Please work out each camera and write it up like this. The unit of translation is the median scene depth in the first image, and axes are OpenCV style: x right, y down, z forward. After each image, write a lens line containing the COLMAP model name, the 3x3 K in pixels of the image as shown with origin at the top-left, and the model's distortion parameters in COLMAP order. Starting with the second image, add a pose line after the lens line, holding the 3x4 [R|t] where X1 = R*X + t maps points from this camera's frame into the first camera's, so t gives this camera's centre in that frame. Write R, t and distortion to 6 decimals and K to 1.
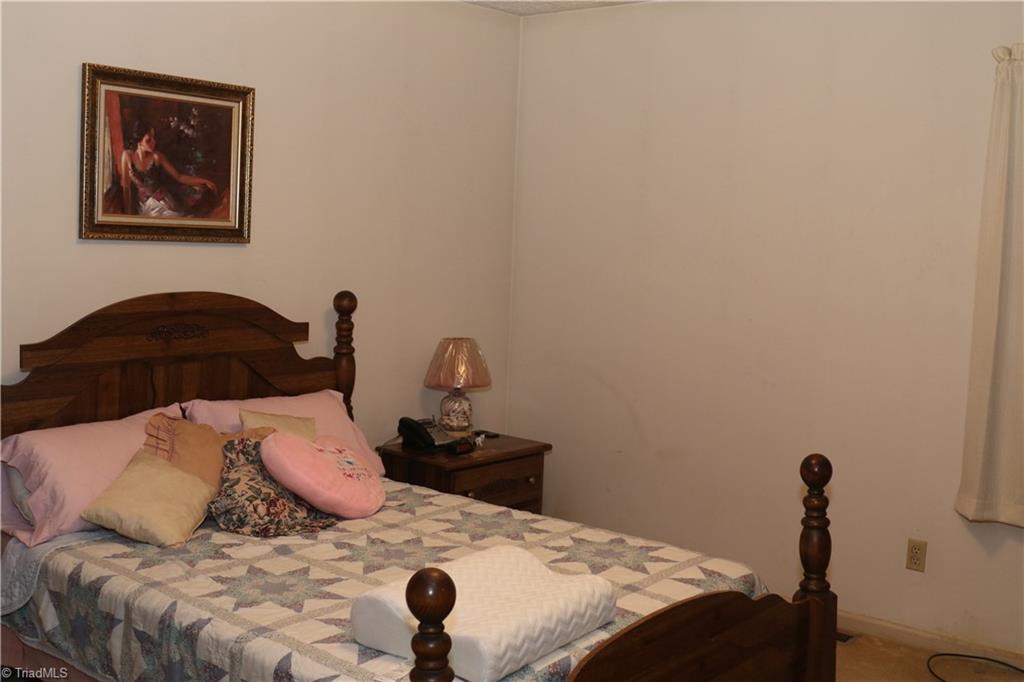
lens RADIAL K [[1118.3, 0, 516.9], [0, 1118.3, 341.5], [0, 0, 1]] dist [-0.122375, 0.120072]
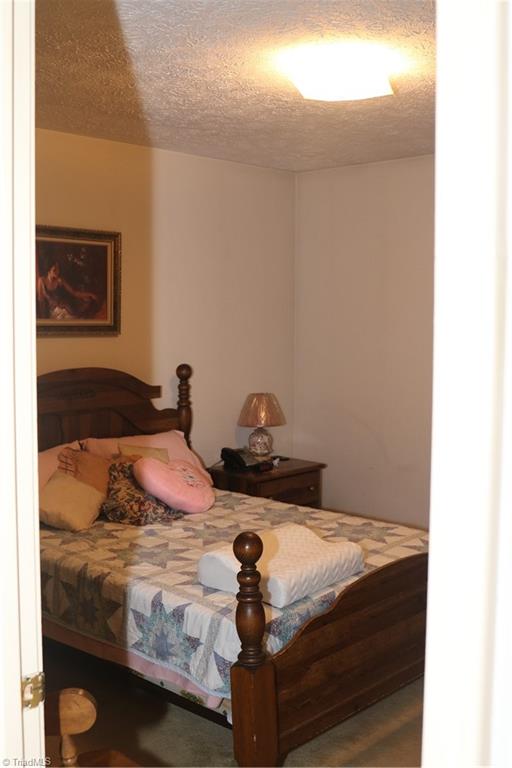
lens RADIAL K [[838.7, 0, 248.9], [0, 838.7, 384.5], [0, 0, 1]] dist [-0.122375, 0.120072]
pose [[0.997589, -0.026134, -0.064294, 0.006561], [0.025321, 0.999589, -0.013421, -0.000581], [0.064618, 0.011761, 0.997841, -0.145001]]
